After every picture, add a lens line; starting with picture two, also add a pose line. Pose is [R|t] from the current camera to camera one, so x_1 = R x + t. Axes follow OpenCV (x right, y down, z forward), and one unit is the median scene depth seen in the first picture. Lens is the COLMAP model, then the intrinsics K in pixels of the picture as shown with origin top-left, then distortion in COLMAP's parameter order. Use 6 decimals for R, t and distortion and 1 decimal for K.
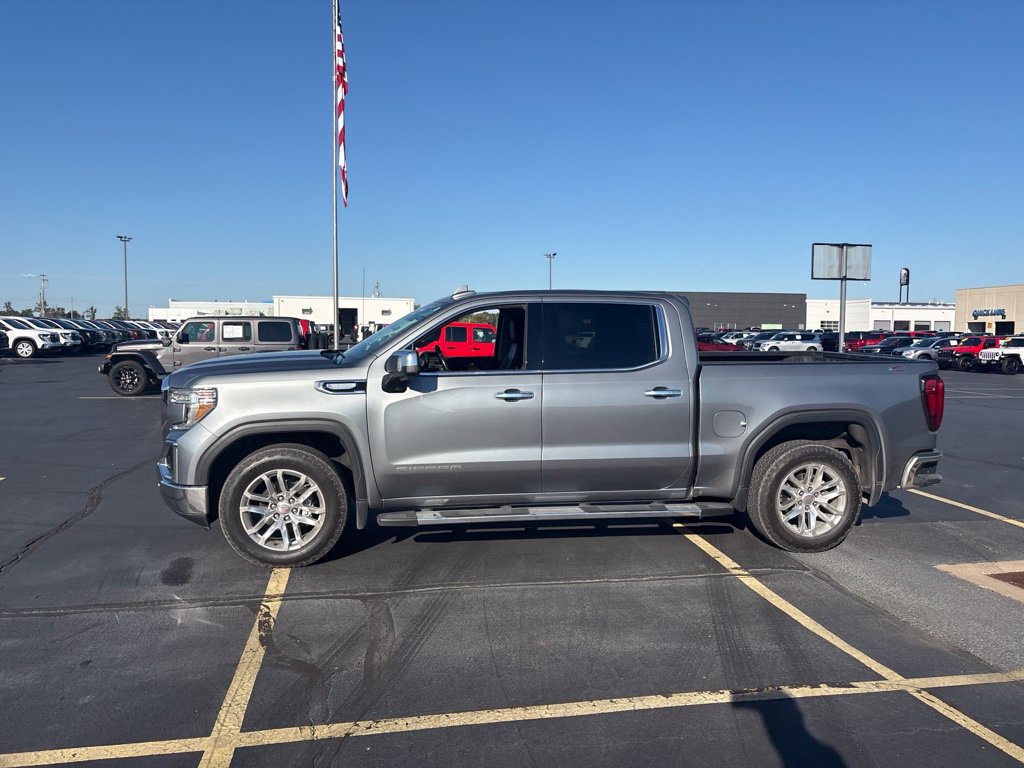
lens RADIAL K [[779.3, 0, 517.2], [0, 779.3, 374.3], [0, 0, 1]] dist [0.029643, -0.012077]
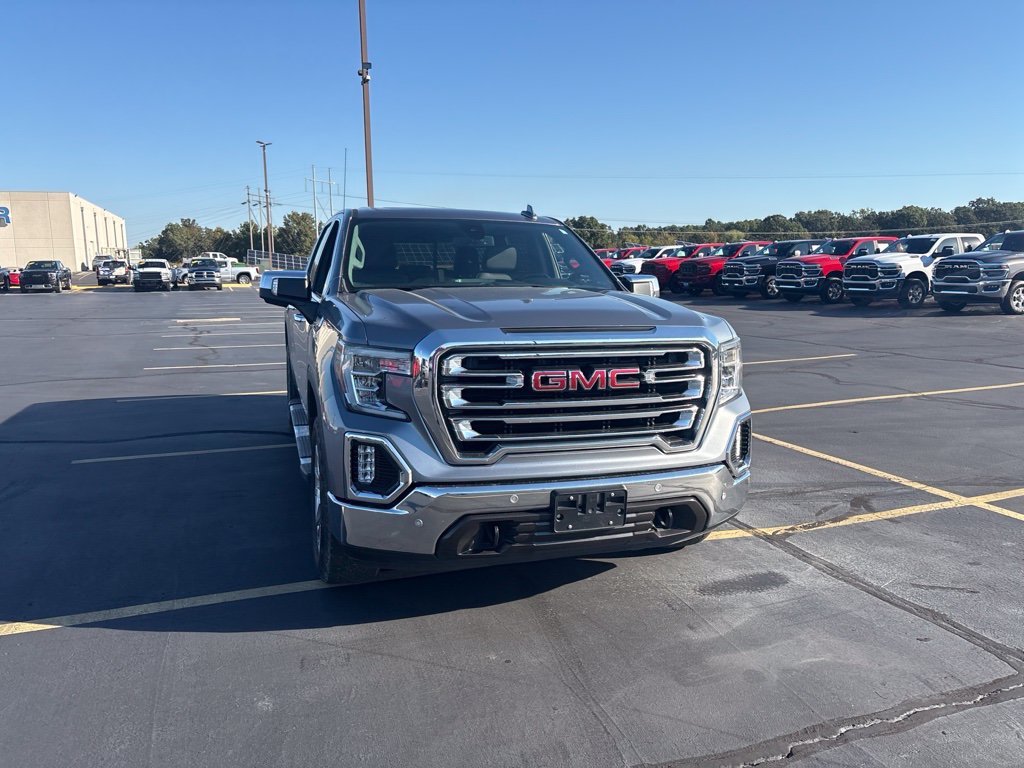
lens RADIAL K [[781.5, 0, 503.6], [0, 781.5, 359.9], [0, 0, 1]] dist [0.021678, -0.002655]
pose [[-0.158322, -0.133823, 0.978277, -1.027679], [0.058212, 0.987785, 0.144545, -0.073436], [-0.985670, 0.079832, -0.148598, 1.243654]]
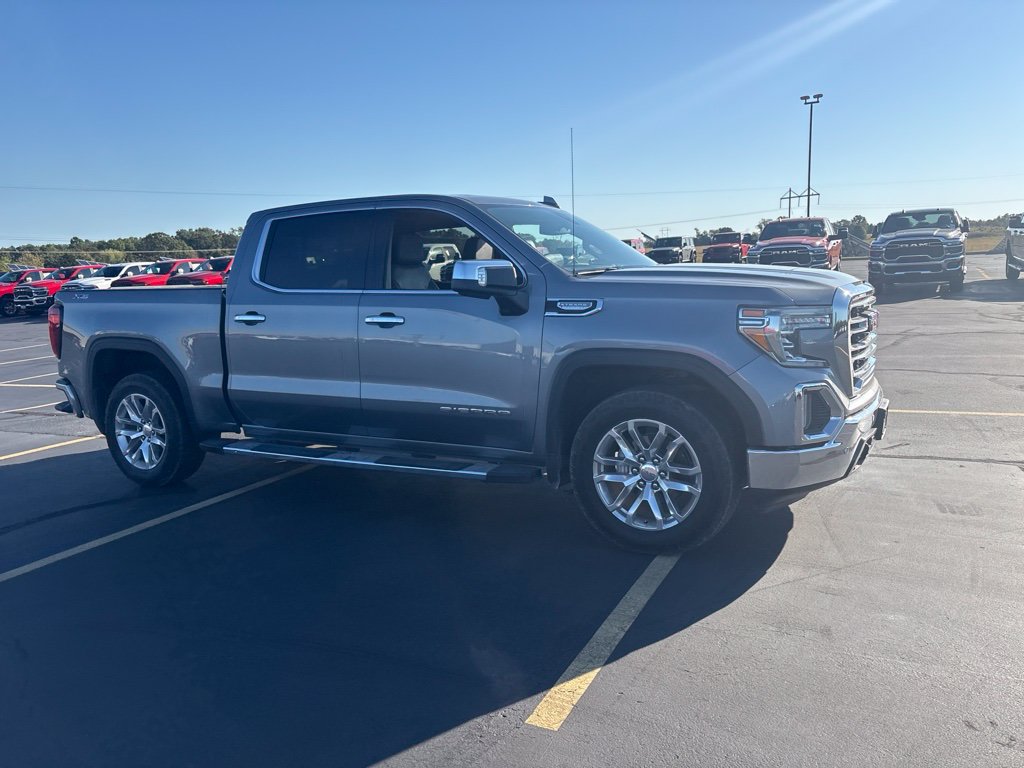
lens RADIAL K [[779.3, 0, 517.2], [0, 779.3, 374.3], [0, 0, 1]] dist [0.029643, -0.012077]
pose [[-0.804720, -0.056383, 0.590970, -0.644998], [0.072518, 0.978688, 0.192121, -0.091973], [-0.589208, 0.197459, -0.783482, 1.910553]]
